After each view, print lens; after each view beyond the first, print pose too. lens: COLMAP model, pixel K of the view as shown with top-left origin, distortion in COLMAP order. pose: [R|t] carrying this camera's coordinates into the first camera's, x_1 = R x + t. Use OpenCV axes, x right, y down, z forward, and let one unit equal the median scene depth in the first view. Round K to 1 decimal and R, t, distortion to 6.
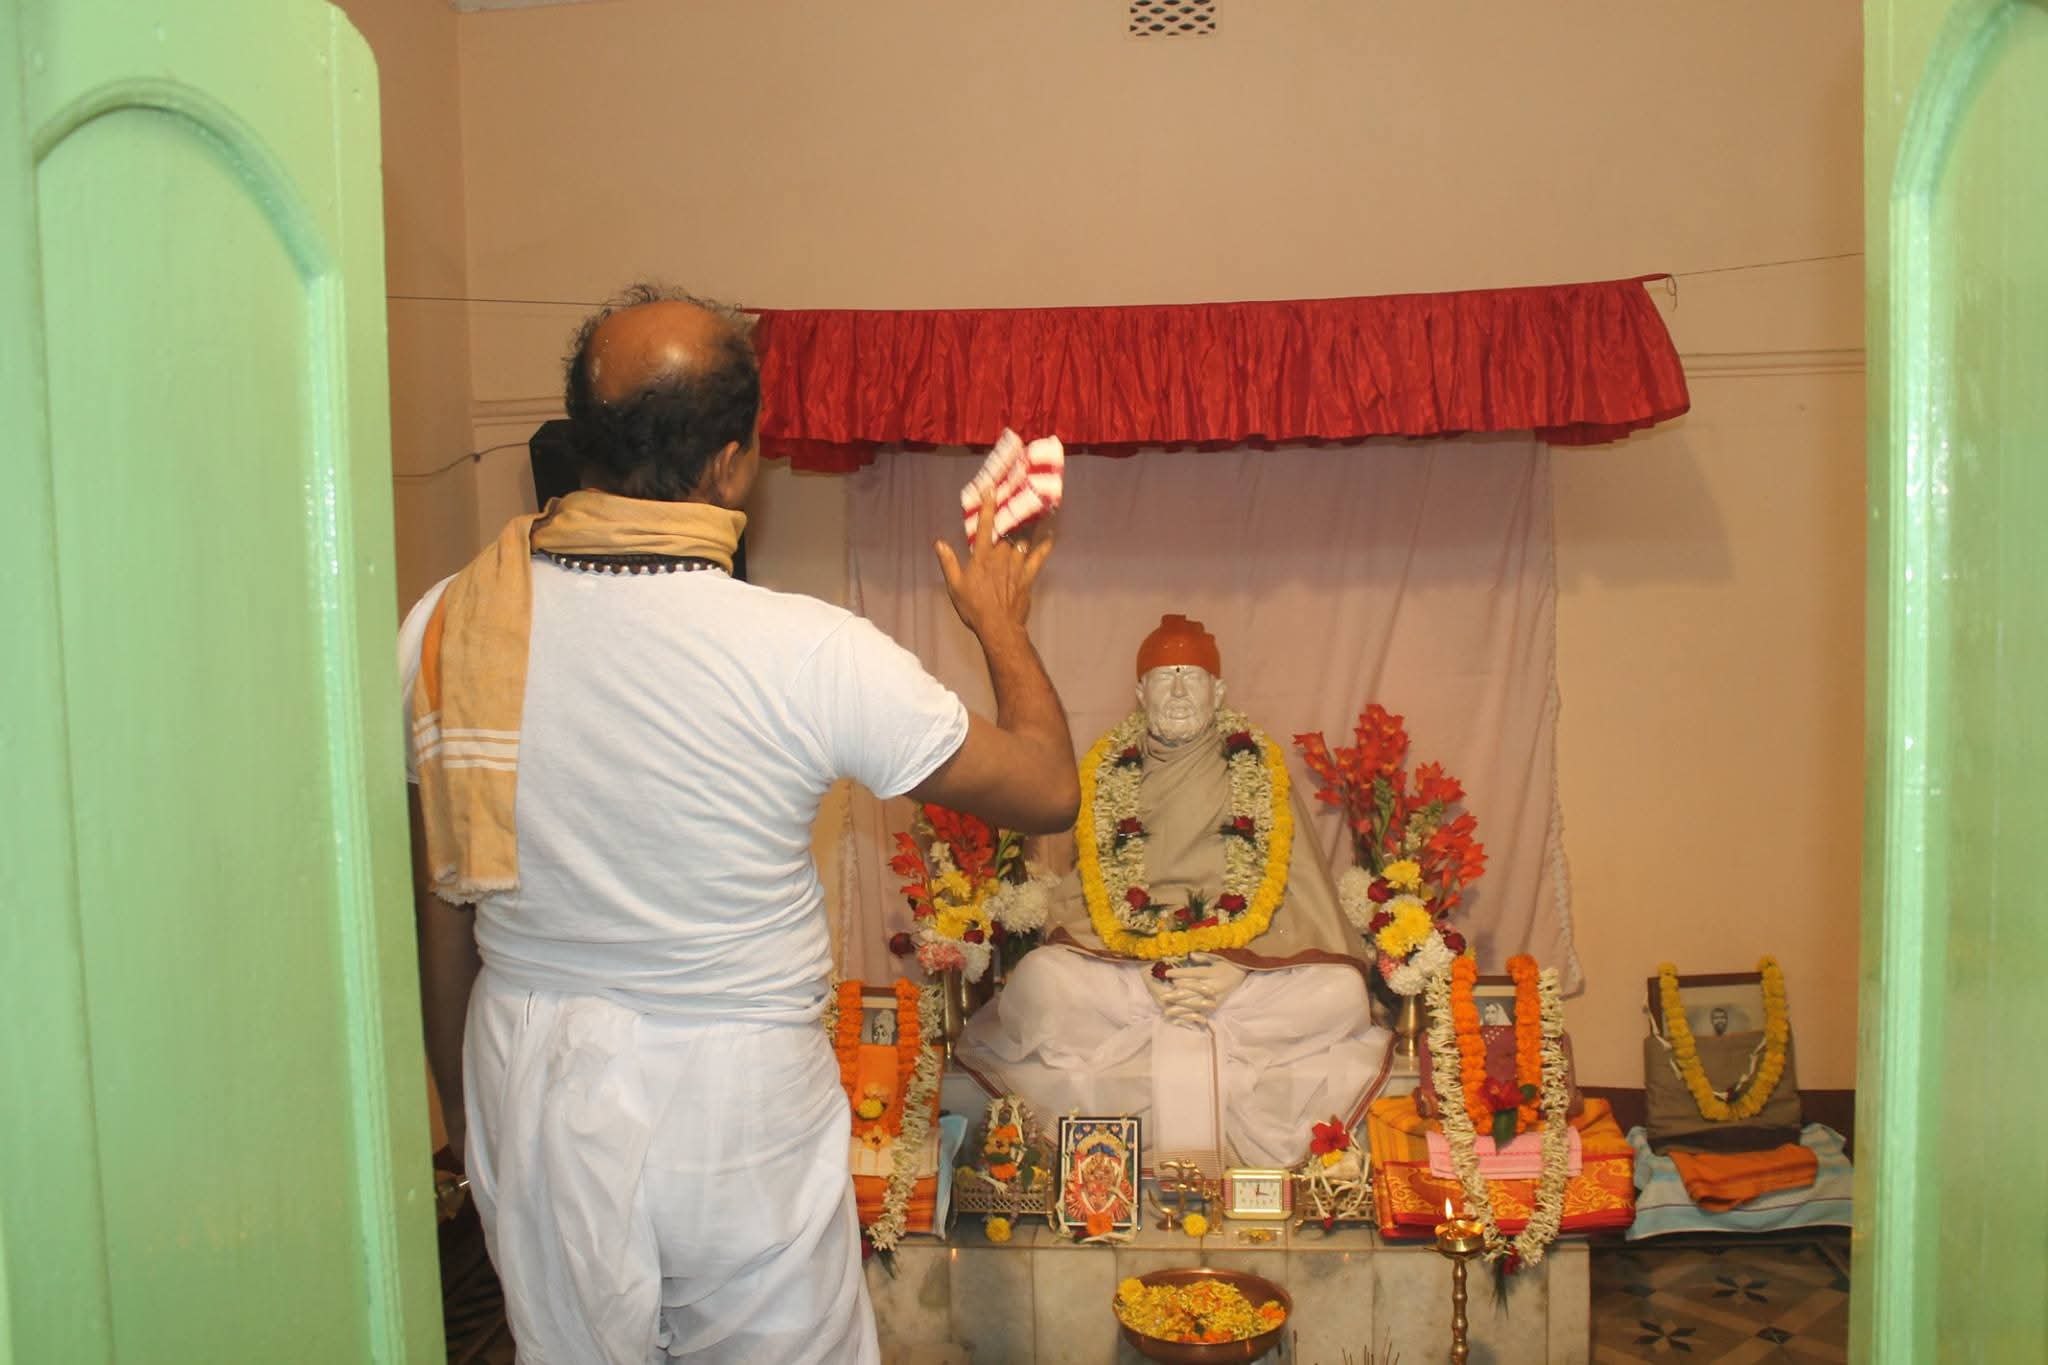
lens RADIAL K [[1747.2, 0, 1031.7], [0, 1747.2, 644.5], [0, 0, 1]] dist [-0.171468, 0.163946]
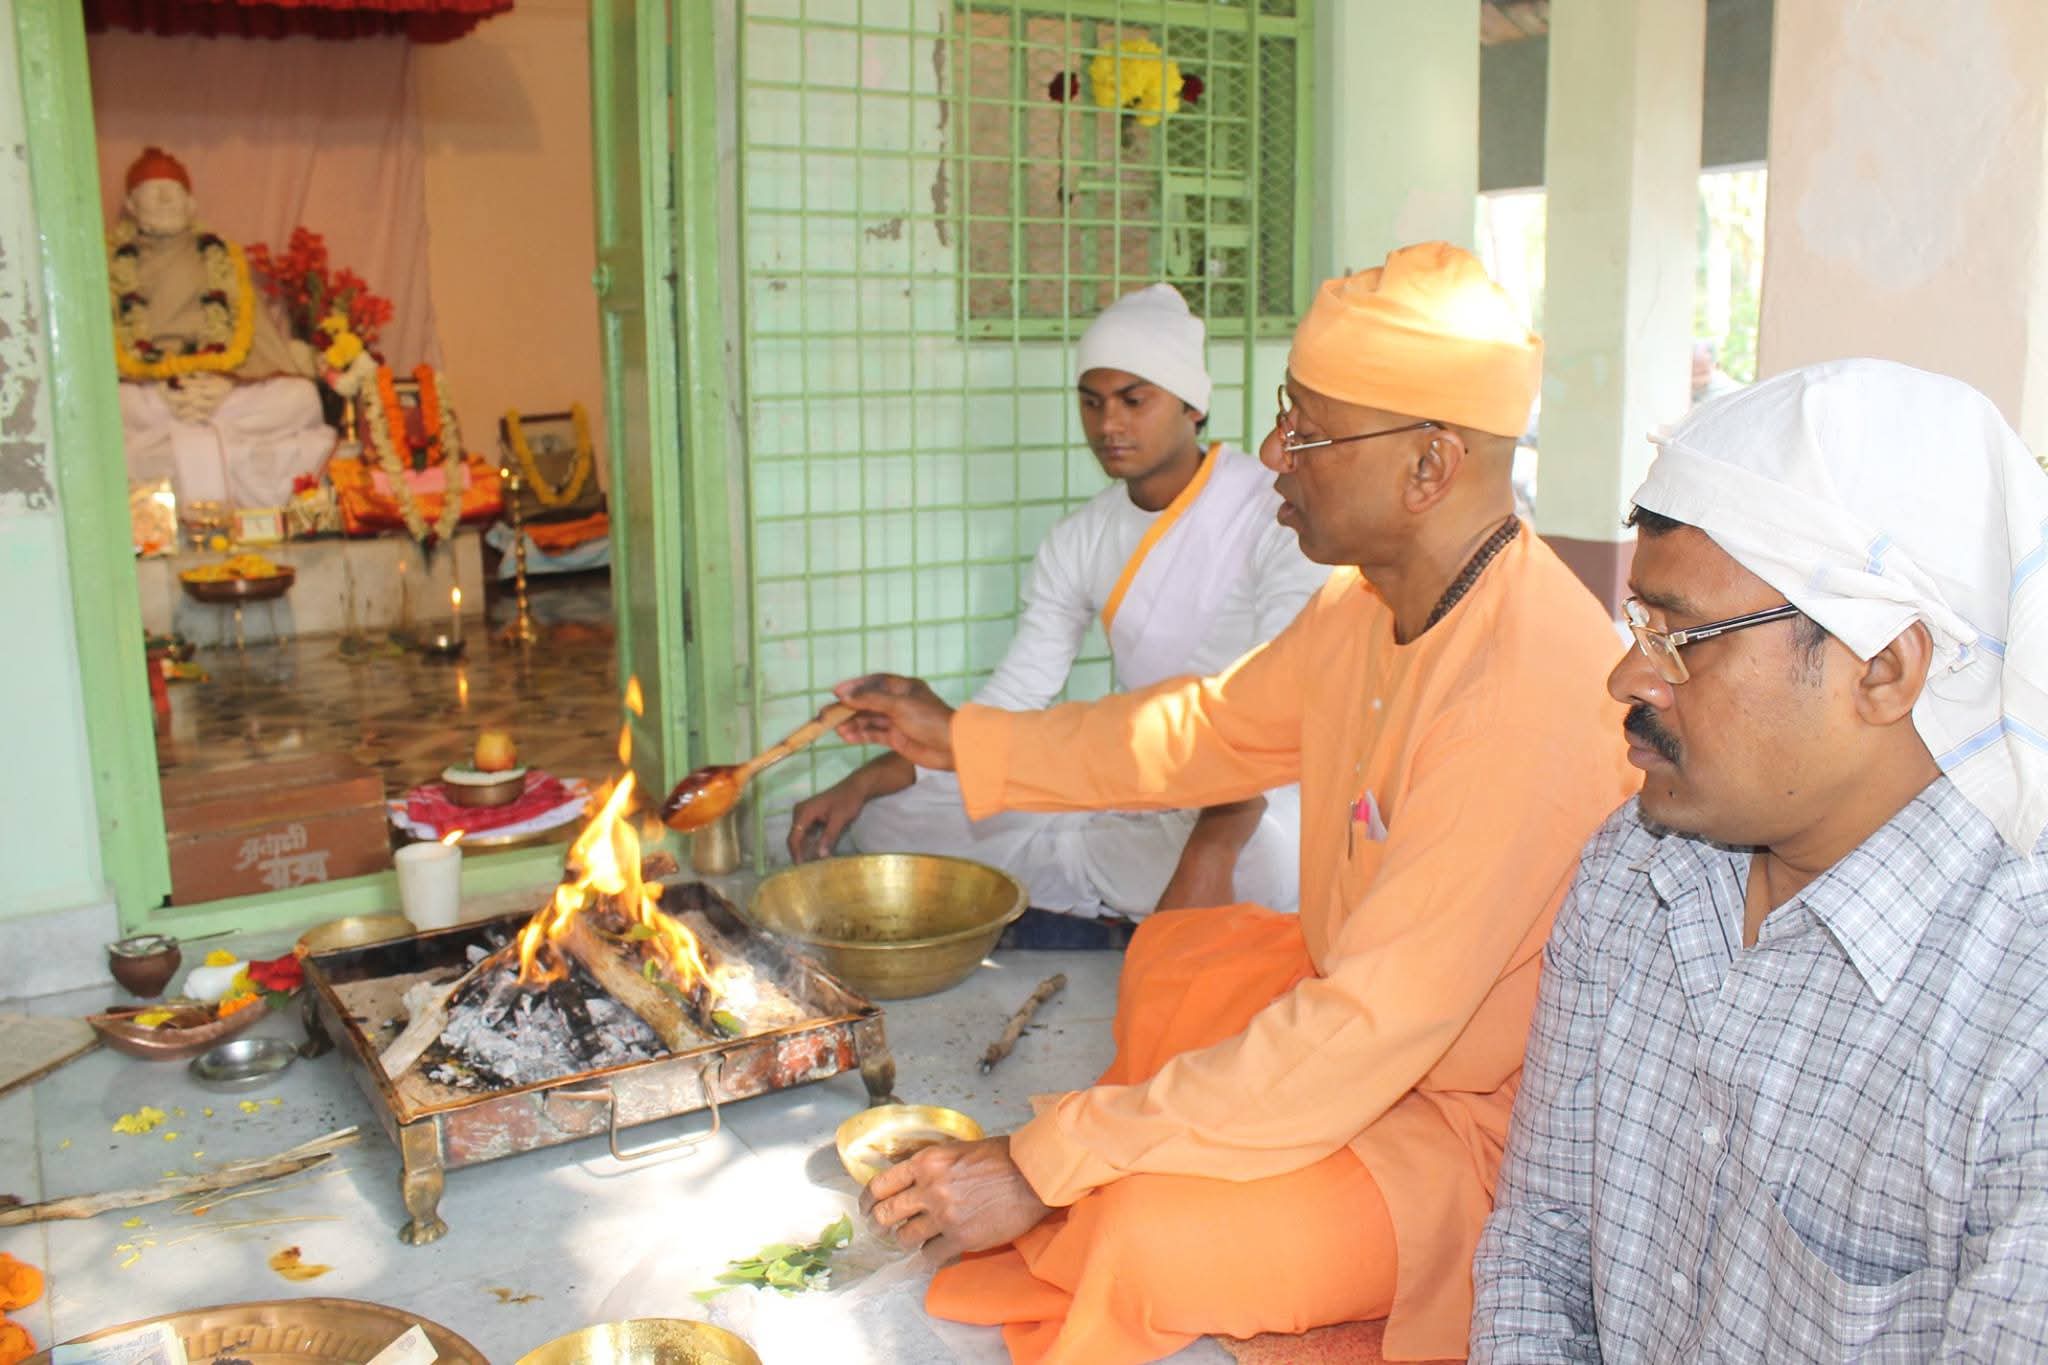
lens RADIAL K [[1747.2, 0, 1031.7], [0, 1747.2, 644.5], [0, 0, 1]] dist [-0.171468, 0.163946]
pose [[0.787053, -0.095476, 0.609453, -0.224580], [0.019845, 0.991358, 0.129676, 0.221554], [-0.616567, -0.089968, 0.782145, -0.522457]]
